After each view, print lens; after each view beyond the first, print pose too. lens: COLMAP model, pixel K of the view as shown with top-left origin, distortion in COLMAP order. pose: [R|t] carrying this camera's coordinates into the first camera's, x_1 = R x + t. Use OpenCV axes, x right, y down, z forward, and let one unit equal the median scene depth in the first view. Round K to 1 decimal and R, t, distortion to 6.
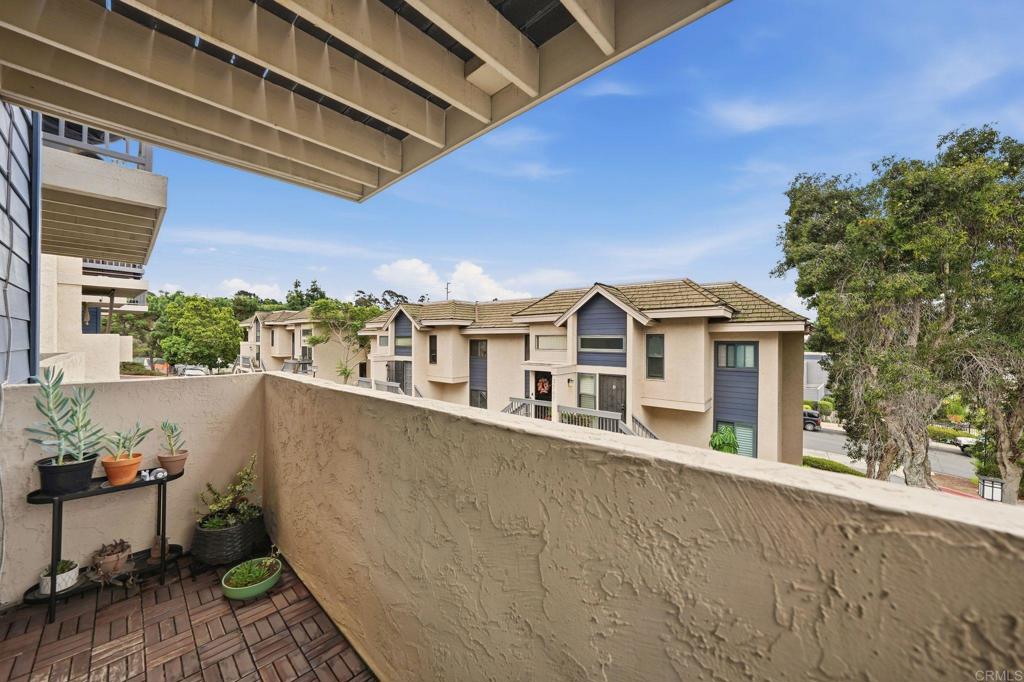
lens RADIAL K [[371.9, 0, 509.4], [0, 371.9, 339.8], [0, 0, 1]] dist [-0.020858, 0.002930]
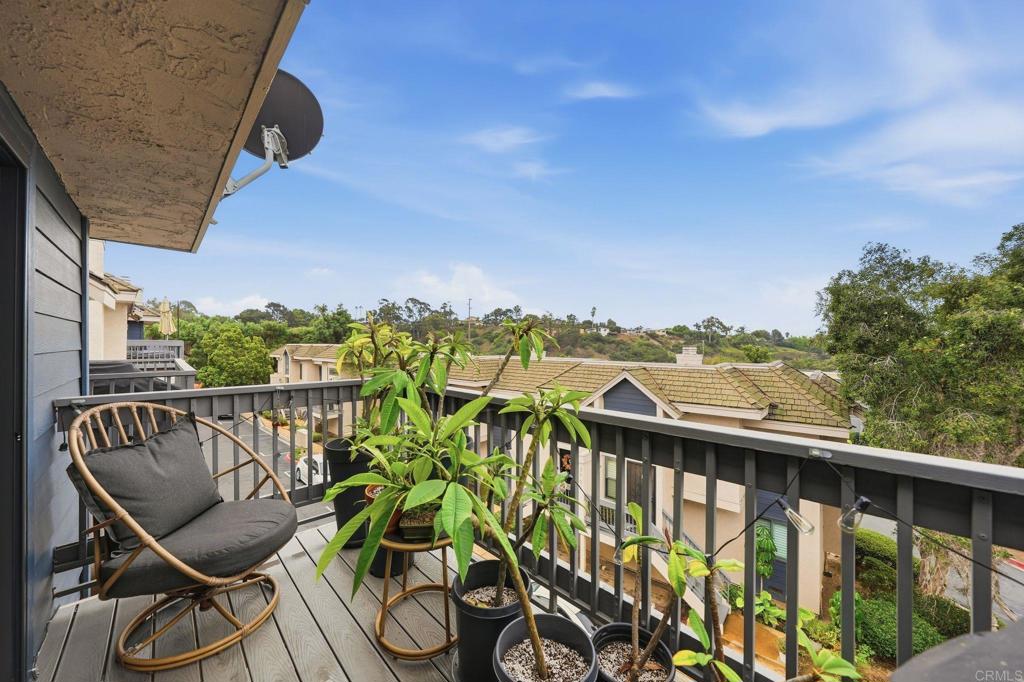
lens RADIAL K [[371.9, 0, 510.4], [0, 371.9, 339.1], [0, 0, 1]] dist [-0.020858, 0.002930]
pose [[0.998475, -0.003196, -0.055114, -0.006304], [0.002579, 0.999933, -0.011271, -0.191759], [0.055146, 0.011111, 0.998416, 0.012833]]
